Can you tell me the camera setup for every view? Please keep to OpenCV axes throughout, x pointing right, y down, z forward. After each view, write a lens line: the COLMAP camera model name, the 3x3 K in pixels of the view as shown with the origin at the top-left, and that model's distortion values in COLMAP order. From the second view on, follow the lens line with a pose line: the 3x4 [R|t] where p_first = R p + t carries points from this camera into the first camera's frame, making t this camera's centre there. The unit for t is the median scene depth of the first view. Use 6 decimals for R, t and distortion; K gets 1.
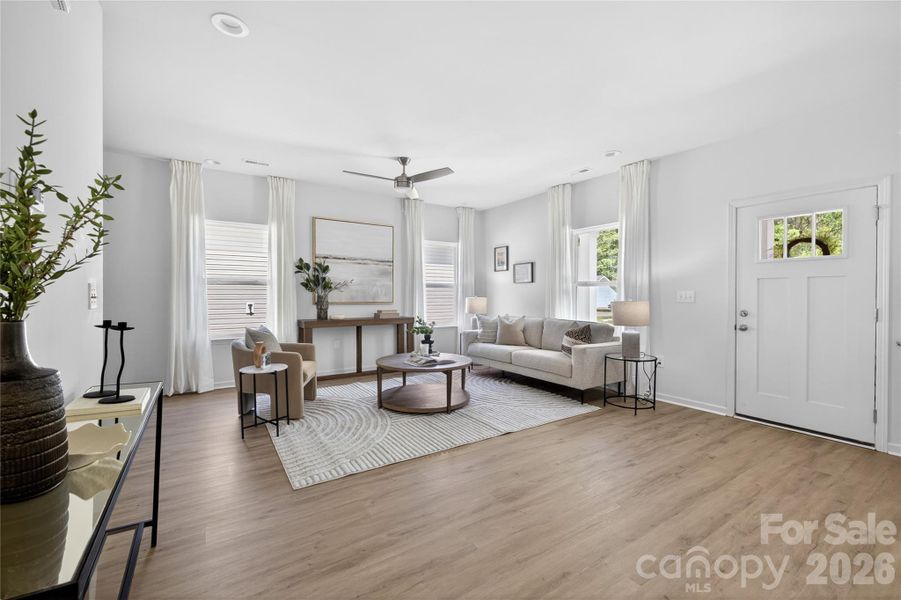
lens RADIAL K [[376.3, 0, 447.9], [0, 376.3, 295.9], [0, 0, 1]] dist [0.007506, -0.000253]
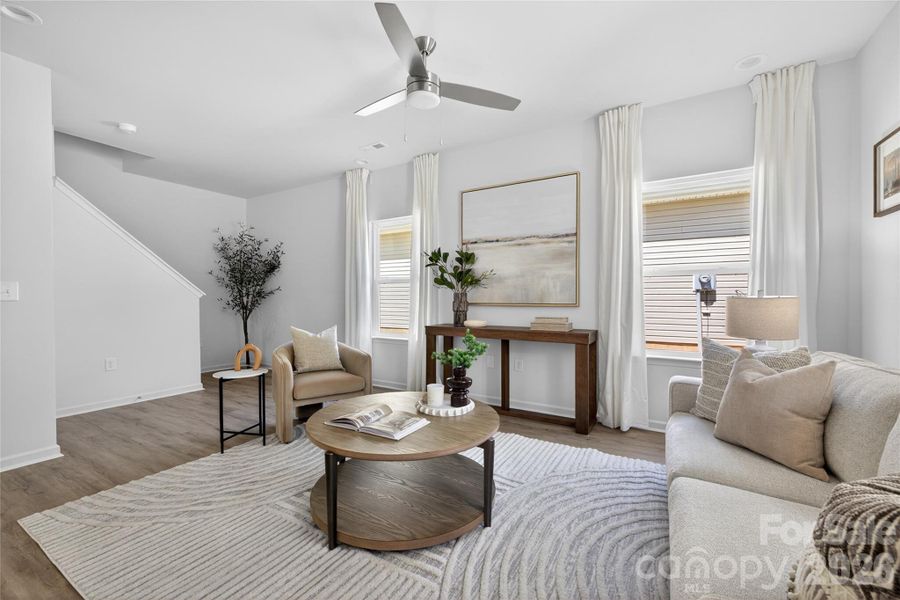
lens RADIAL K [[375.0, 0, 448.8], [0, 375.0, 301.1], [0, 0, 1]] dist [0.004524, -0.000145]
pose [[0.436252, 0.005013, -0.899811, 0.342348], [-0.001553, 0.999987, 0.004819, 0.010954], [0.899823, -0.000705, 0.436254, 0.680197]]
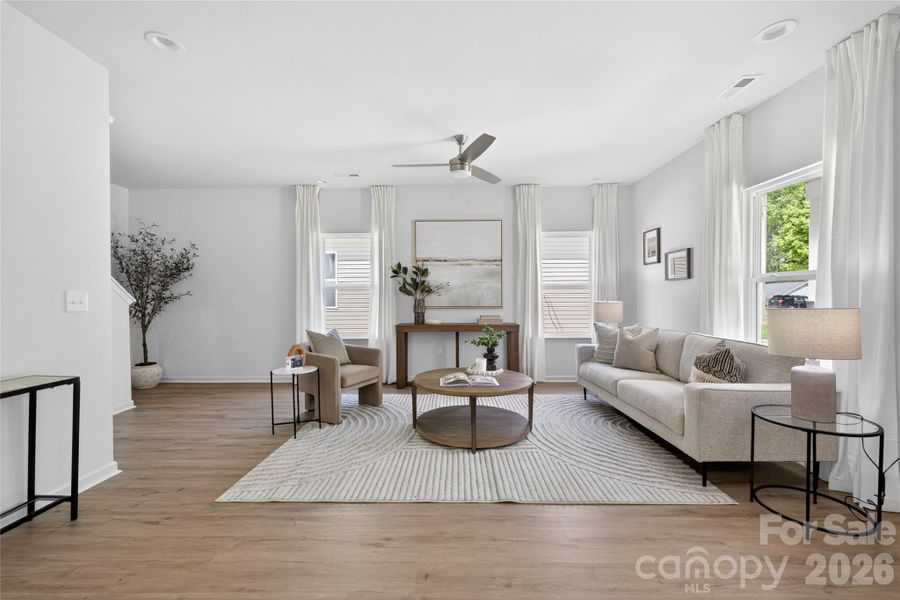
lens RADIAL K [[375.0, 0, 448.8], [0, 375.0, 301.1], [0, 0, 1]] dist [0.004524, -0.000145]
pose [[0.830120, -0.001142, -0.557584, 0.283710], [0.003793, 0.999986, 0.003599, 0.000259], [0.557572, -0.005103, 0.830113, 0.244740]]
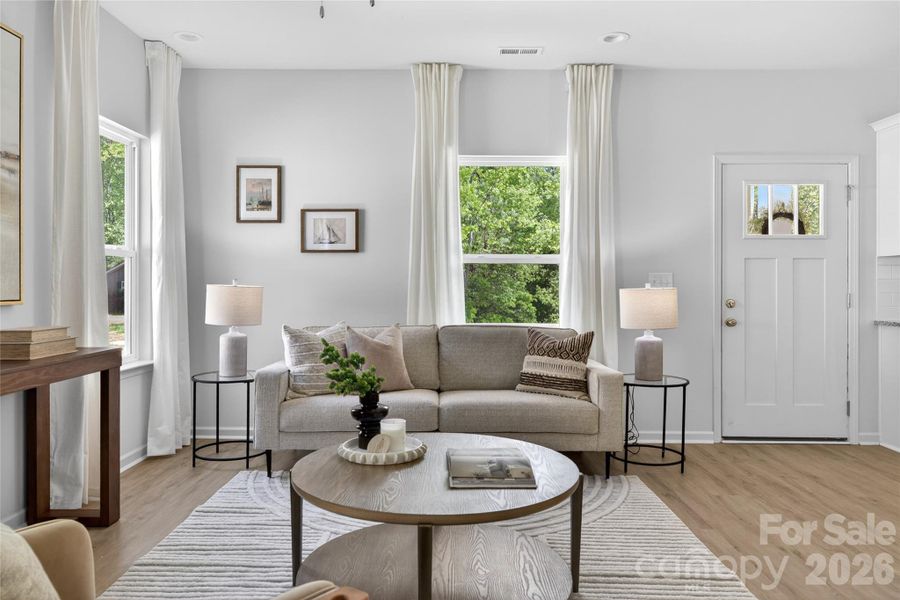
lens RADIAL K [[626.1, 0, 431.6], [0, 626.1, 281.1], [0, 0, 1]] dist [0.009700, 0.002399]
pose [[0.561364, 0.003329, 0.827563, -0.434616], [0.000413, 0.999991, -0.004302, 0.004155], [-0.827569, 0.002757, 0.561357, 0.566313]]
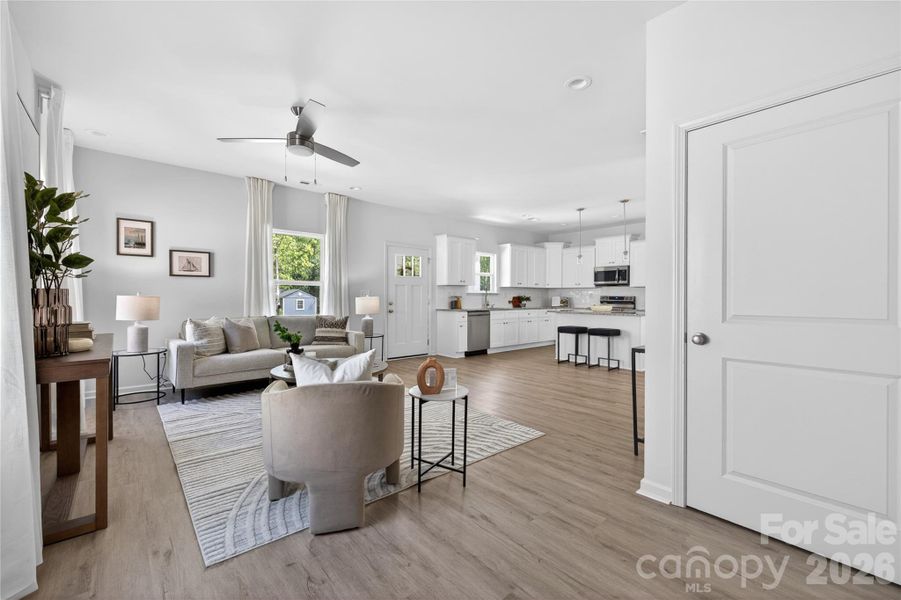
lens RADIAL K [[375.4, 0, 449.2], [0, 375.4, 301.1], [0, 0, 1]] dist [0.004524, -0.000145]
pose [[-0.137269, -0.014743, 0.990424, -0.773742], [-0.000024, 0.999889, 0.014880, 0.005301], [-0.990534, 0.002019, -0.137255, 0.696123]]
